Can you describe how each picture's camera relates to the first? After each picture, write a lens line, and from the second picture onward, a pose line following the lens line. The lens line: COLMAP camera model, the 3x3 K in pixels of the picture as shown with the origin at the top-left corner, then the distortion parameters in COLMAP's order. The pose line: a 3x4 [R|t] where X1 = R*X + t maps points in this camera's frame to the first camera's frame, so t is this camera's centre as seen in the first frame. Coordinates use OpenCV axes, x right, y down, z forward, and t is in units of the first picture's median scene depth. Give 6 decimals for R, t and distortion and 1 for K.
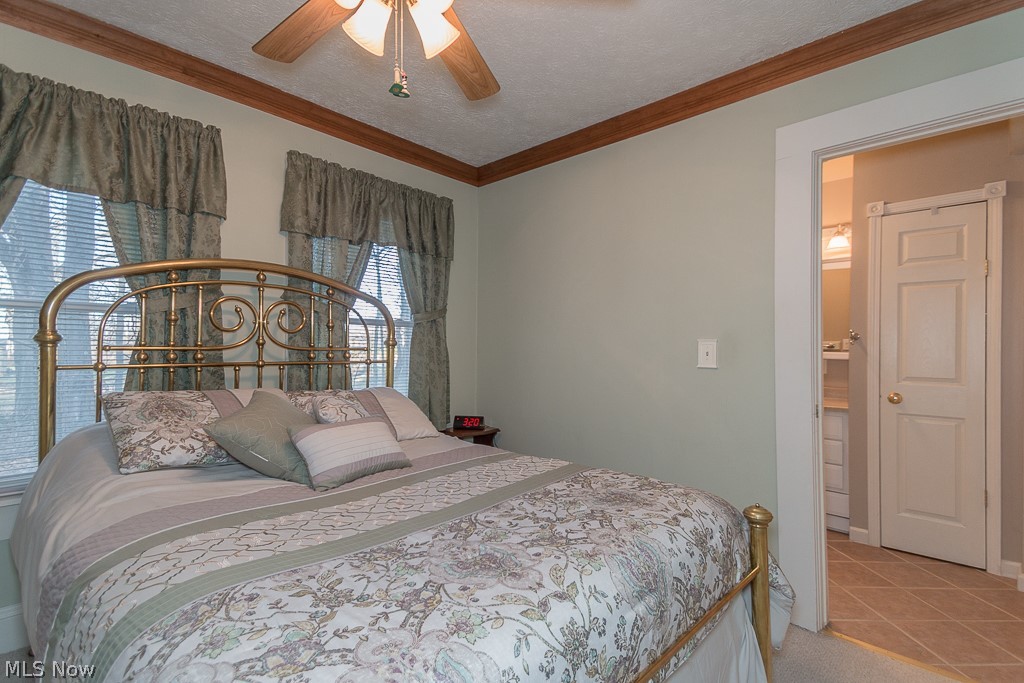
lens RADIAL K [[489.1, 0, 517.4], [0, 489.1, 348.6], [0, 0, 1]] dist [0.042099, -0.000019]
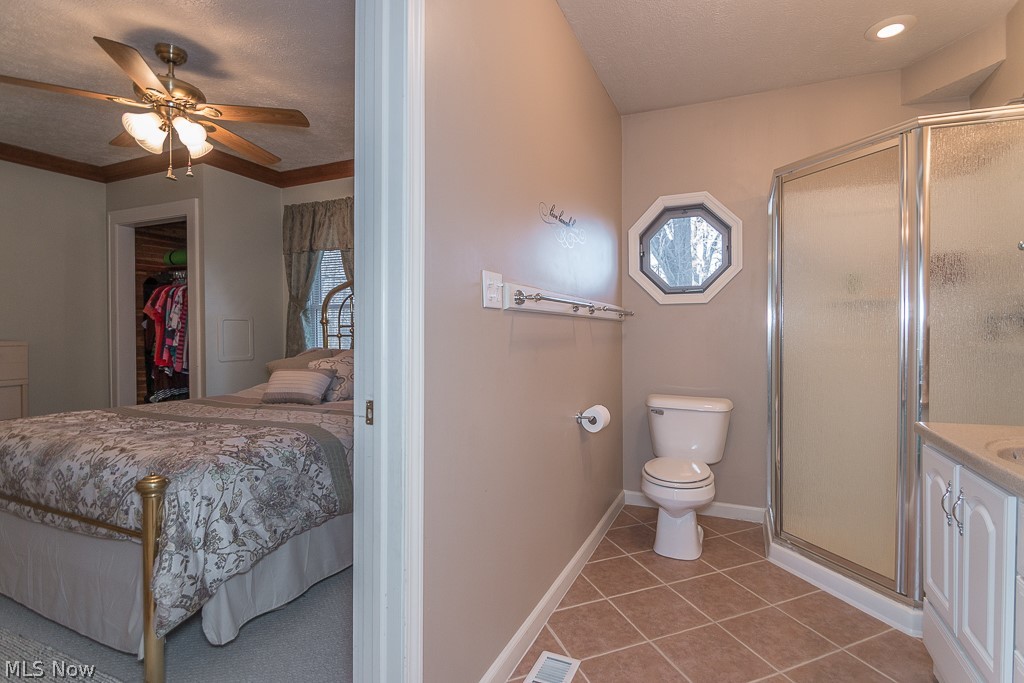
lens RADIAL K [[485.4, 0, 555.0], [0, 485.4, 340.2], [0, 0, 1]] dist [0.002282, -0.012319]
pose [[0.374935, 0.006352, -0.927029, 1.342519], [0.003275, 0.999961, 0.008177, 0.044038], [0.927045, -0.006102, 0.374900, 1.128366]]
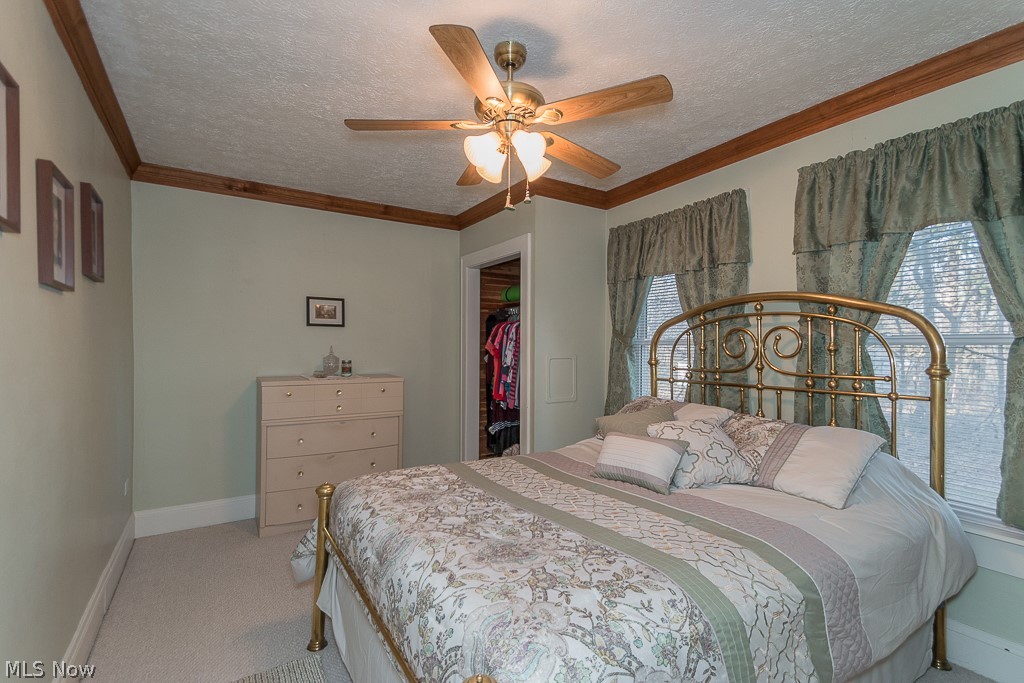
lens RADIAL K [[489.1, 0, 517.4], [0, 489.1, 348.6], [0, 0, 1]] dist [0.042099, -0.000019]
pose [[-0.258738, -0.008828, -0.965907, 0.853016], [-0.009408, 0.999934, -0.006618, -0.052143], [0.965902, 0.007375, -0.258804, 0.979910]]
